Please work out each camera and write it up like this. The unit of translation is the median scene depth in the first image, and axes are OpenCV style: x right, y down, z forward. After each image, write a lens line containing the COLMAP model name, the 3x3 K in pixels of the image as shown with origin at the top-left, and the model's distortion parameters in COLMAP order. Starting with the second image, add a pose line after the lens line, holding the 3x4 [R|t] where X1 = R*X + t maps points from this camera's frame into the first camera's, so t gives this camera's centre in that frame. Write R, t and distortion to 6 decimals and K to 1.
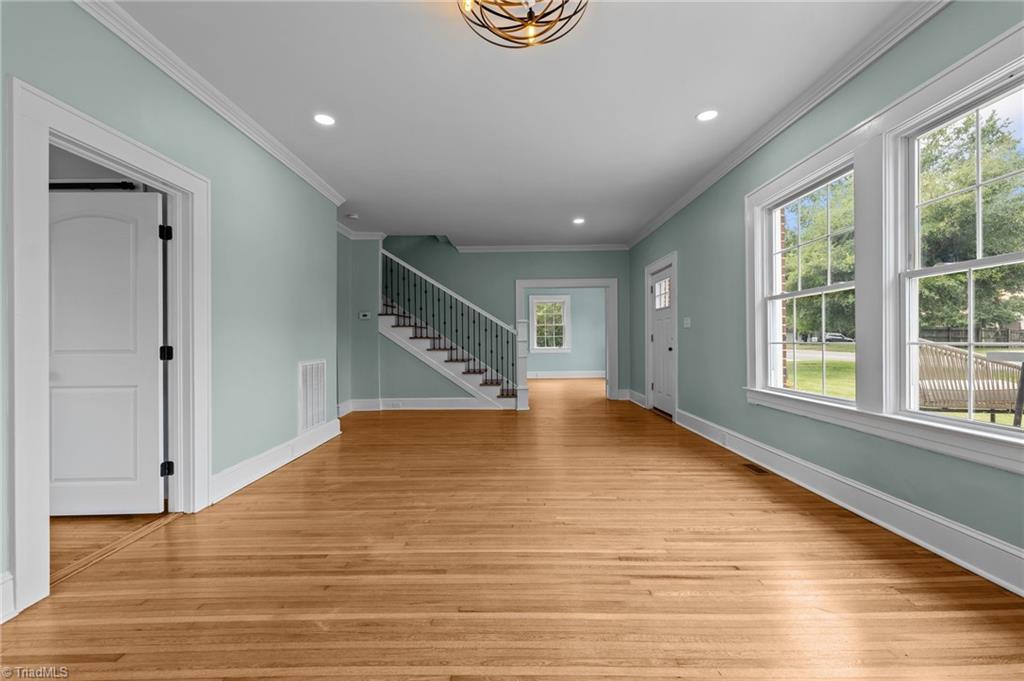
lens RADIAL K [[425.4, 0, 504.8], [0, 425.4, 337.0], [0, 0, 1]] dist [0.002036, -0.000449]
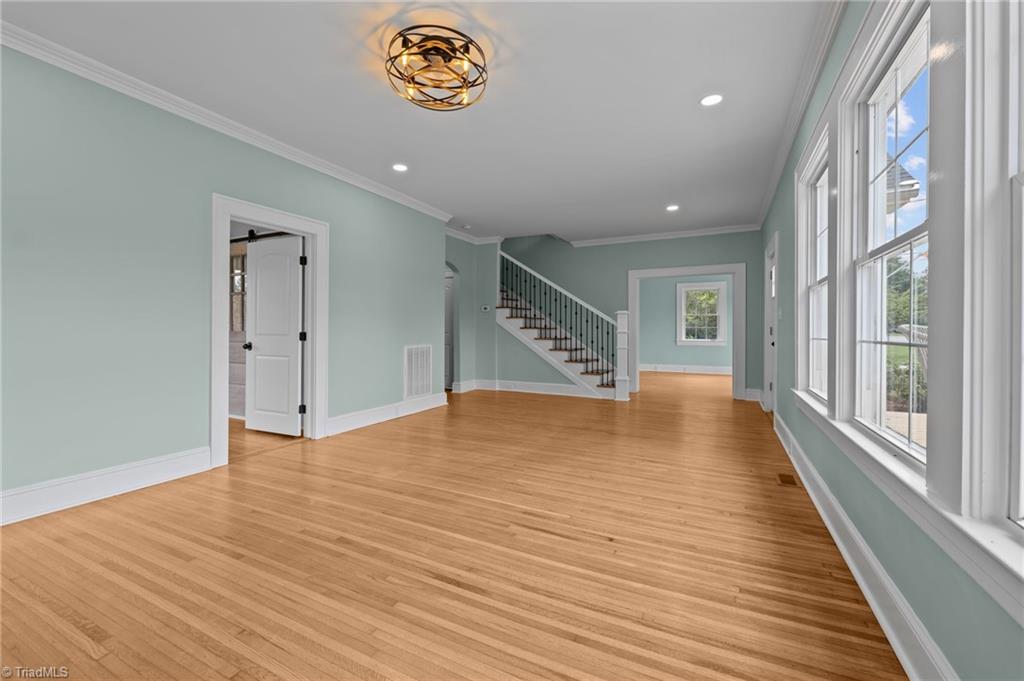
lens RADIAL K [[425.4, 0, 492.7], [0, 425.4, 329.1], [0, 0, 1]] dist [0.002036, -0.000449]
pose [[0.891992, 0.012645, -0.451875, 0.455382], [-0.009489, 0.999912, 0.009249, -0.009431], [0.451952, -0.003962, 0.892033, -0.078555]]
